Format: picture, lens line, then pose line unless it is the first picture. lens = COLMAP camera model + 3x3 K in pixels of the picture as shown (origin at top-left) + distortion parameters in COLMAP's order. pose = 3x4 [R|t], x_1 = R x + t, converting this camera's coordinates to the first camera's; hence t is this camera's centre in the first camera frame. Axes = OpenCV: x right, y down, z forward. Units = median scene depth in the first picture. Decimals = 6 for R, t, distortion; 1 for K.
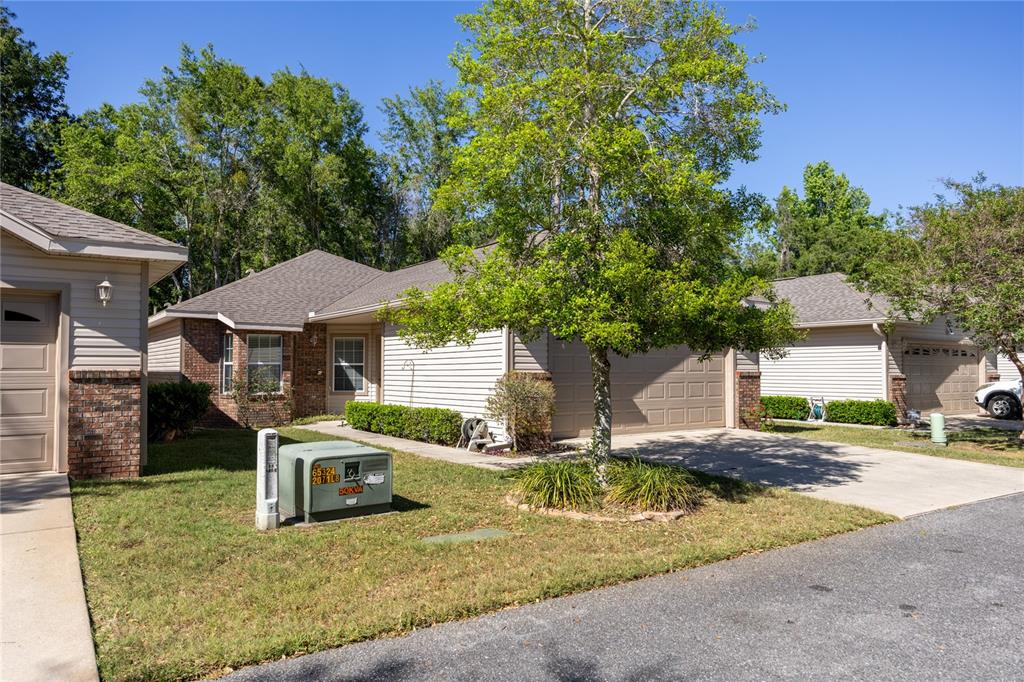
lens RADIAL K [[731.2, 0, 512.0], [0, 731.2, 341.0], [0, 0, 1]] dist [-0.004863, -0.002614]
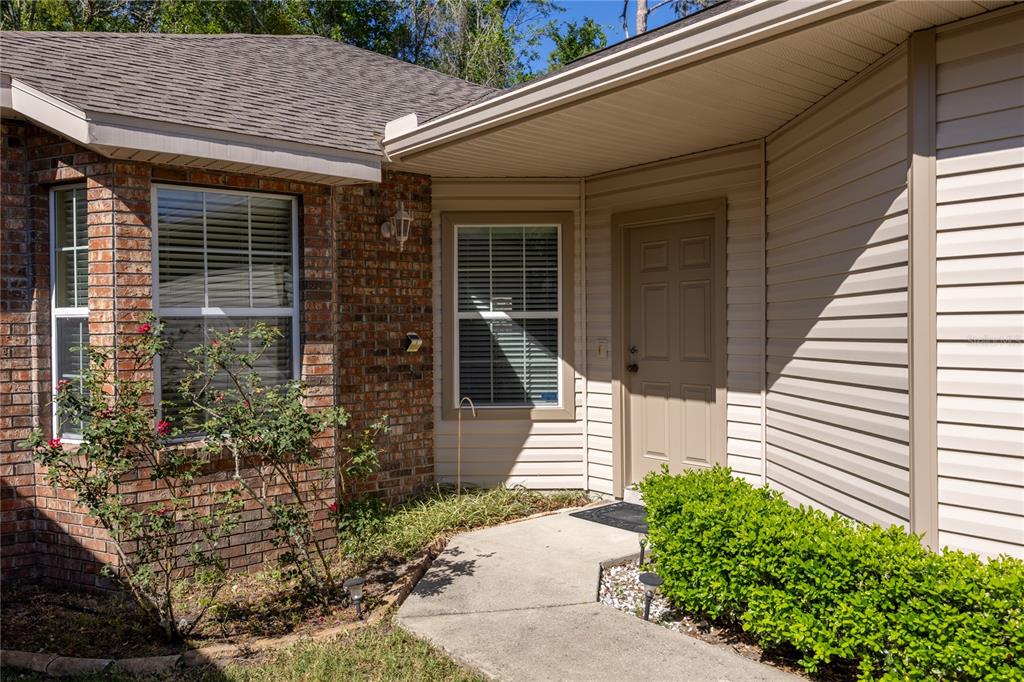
lens RADIAL K [[800.3, 0, 512.0], [0, 800.3, 341.0], [0, 0, 1]] dist [-0.003924, -0.005355]
pose [[0.996367, -0.009565, 0.084620, -0.264185], [0.004768, 0.998379, 0.056710, 0.025244], [-0.085026, -0.056100, 0.994798, 0.718095]]
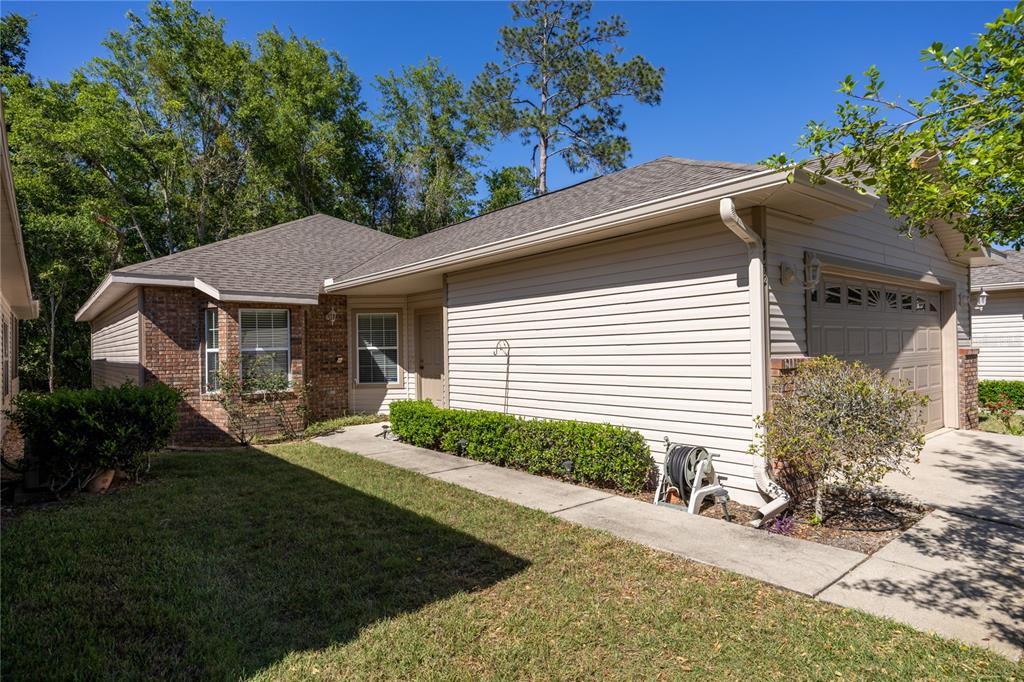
lens RADIAL K [[579.8, 0, 512.0], [0, 579.8, 341.0], [0, 0, 1]] dist [0.003782, 0.001384]
pose [[0.995470, -0.017542, 0.093439, -0.147847], [0.015094, 0.999526, 0.026842, 0.010595], [-0.093865, -0.025310, 0.995263, 0.402719]]
